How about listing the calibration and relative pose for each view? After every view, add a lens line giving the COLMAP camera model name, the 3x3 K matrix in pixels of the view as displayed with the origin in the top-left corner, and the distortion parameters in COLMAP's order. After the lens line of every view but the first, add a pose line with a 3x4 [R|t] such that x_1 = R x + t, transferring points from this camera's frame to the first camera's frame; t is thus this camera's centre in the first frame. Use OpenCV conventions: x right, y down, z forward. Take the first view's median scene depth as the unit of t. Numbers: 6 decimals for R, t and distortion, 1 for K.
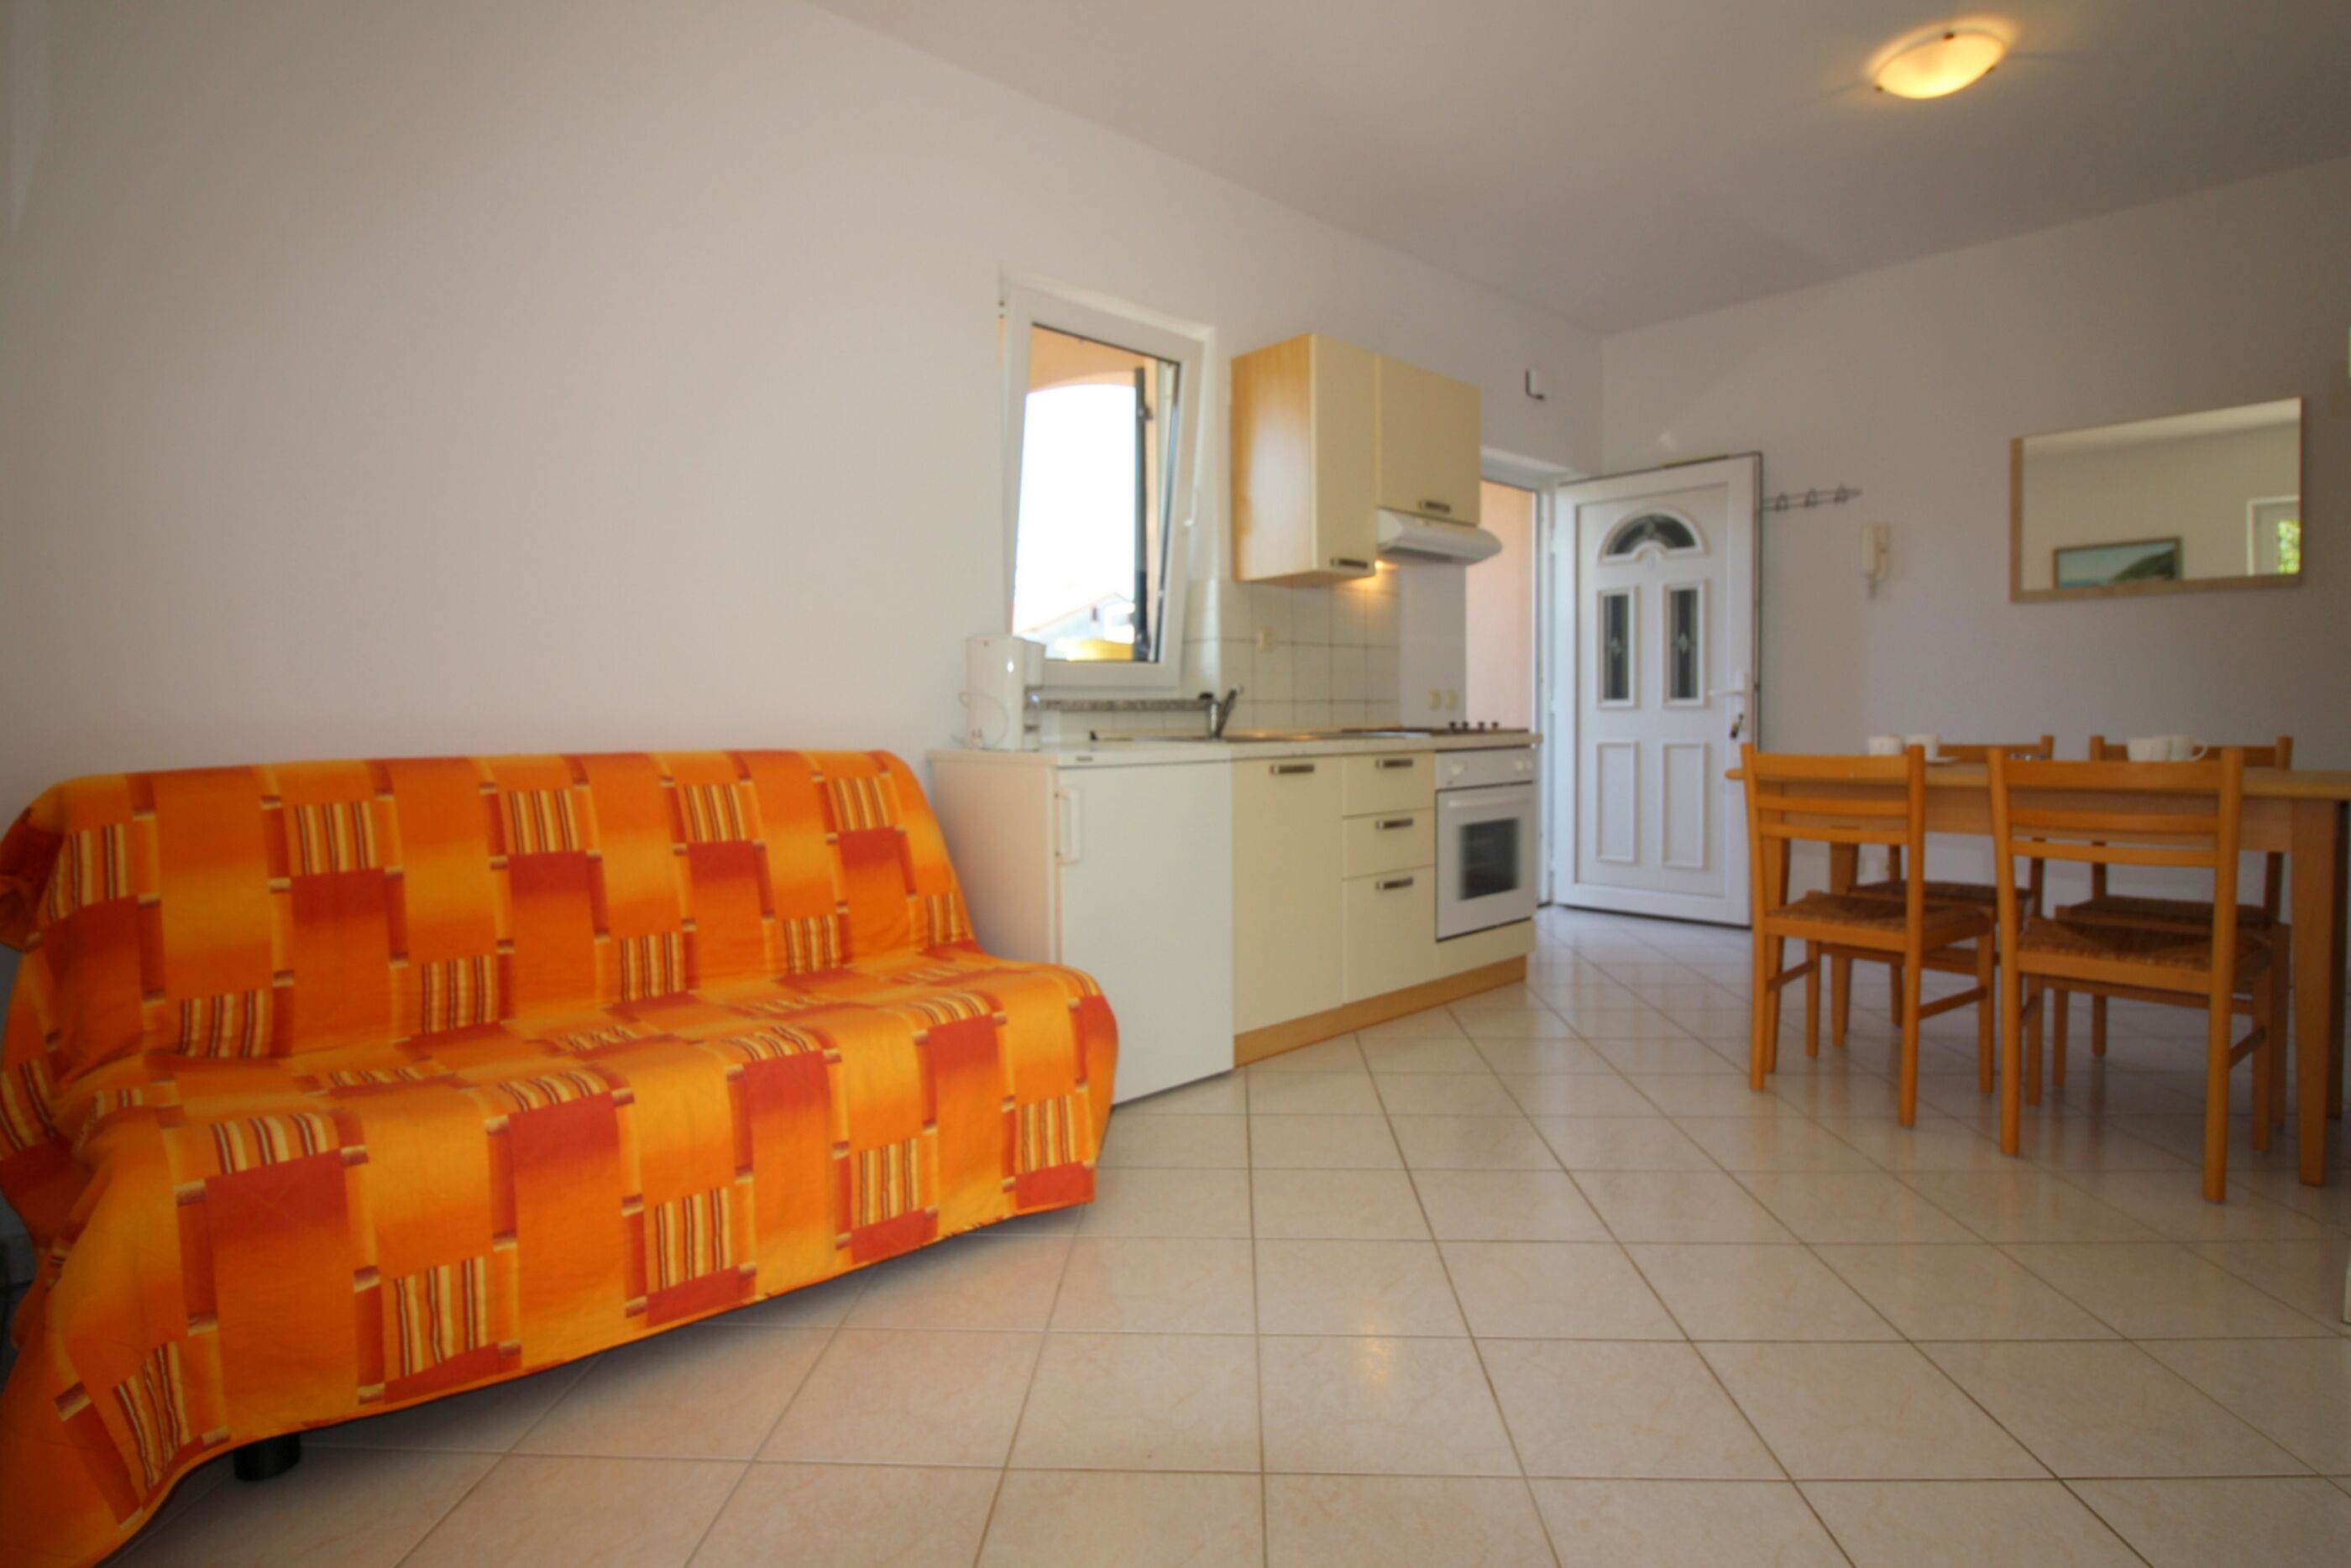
lens RADIAL K [[1170.2, 0, 1178.2], [0, 1170.2, 743.6], [0, 0, 1]] dist [-0.002345, -0.000852]
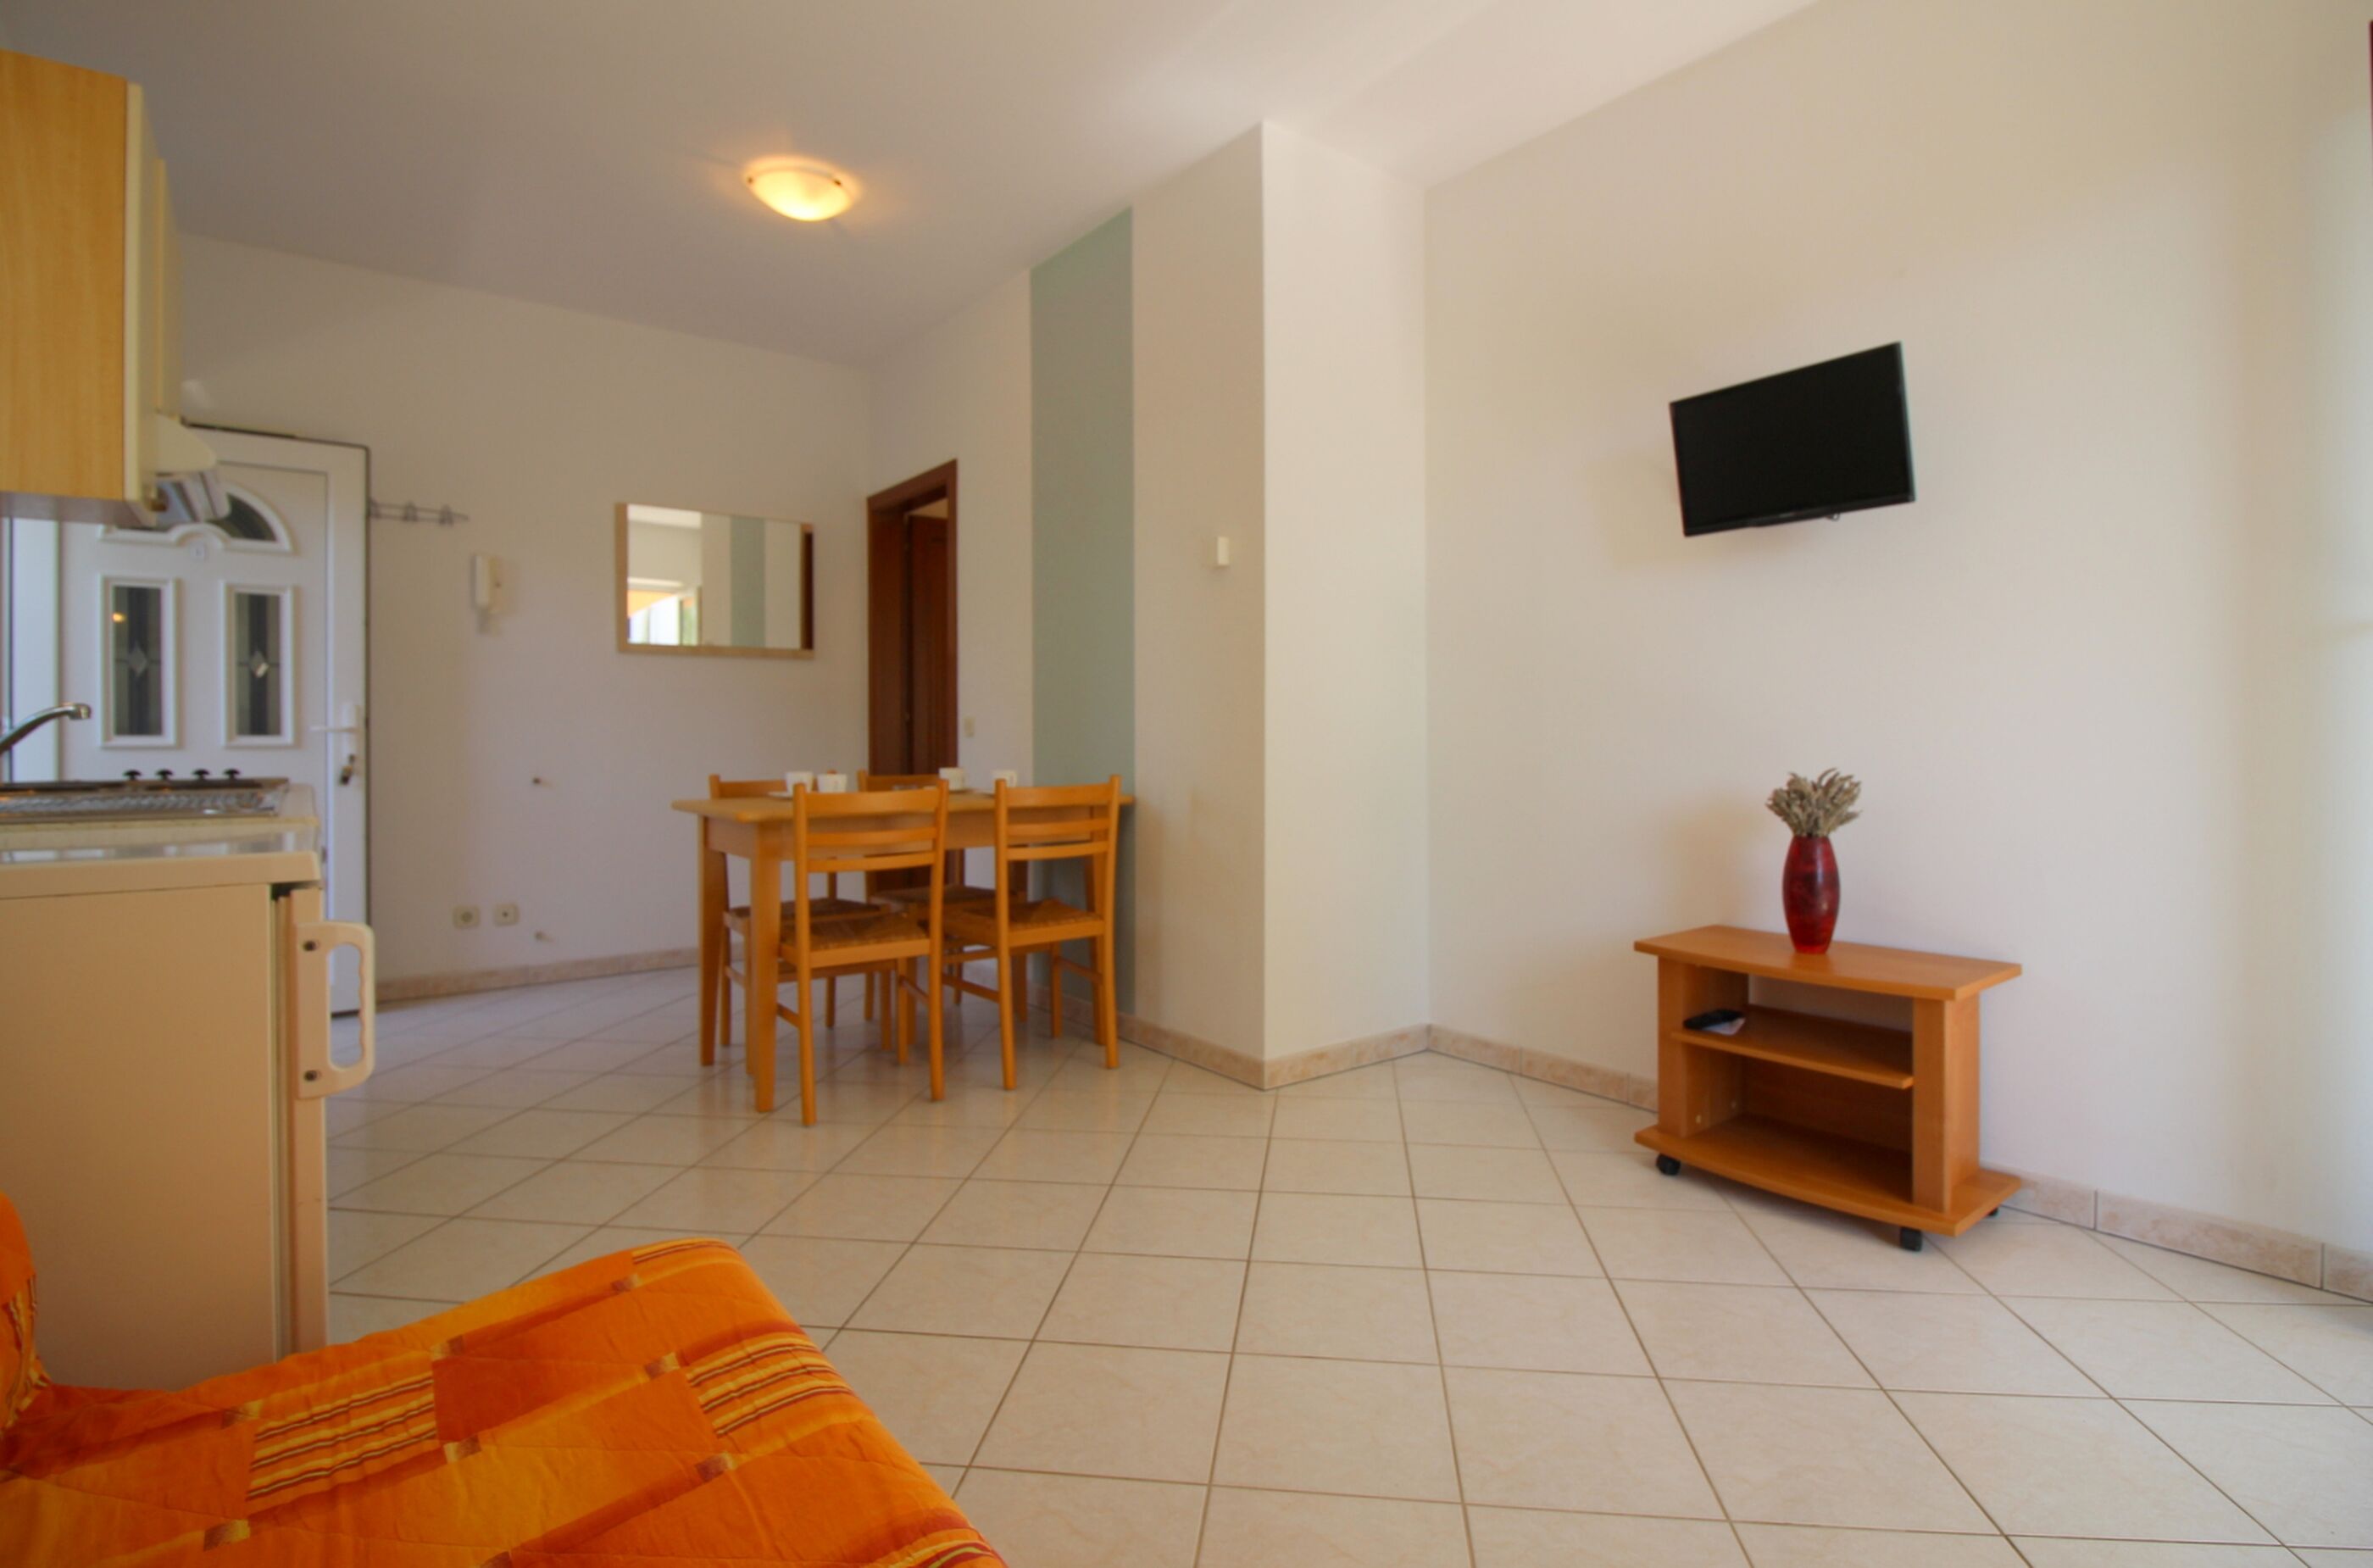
lens RADIAL K [[1145.6, 0, 1186.5], [0, 1145.6, 784.0], [0, 0, 1]] dist [0.000759, 0.000256]
pose [[0.089517, -0.028964, 0.995564, -0.278348], [0.025890, 0.999307, 0.026745, -0.011549], [-0.995649, 0.023381, 0.090205, 0.338774]]
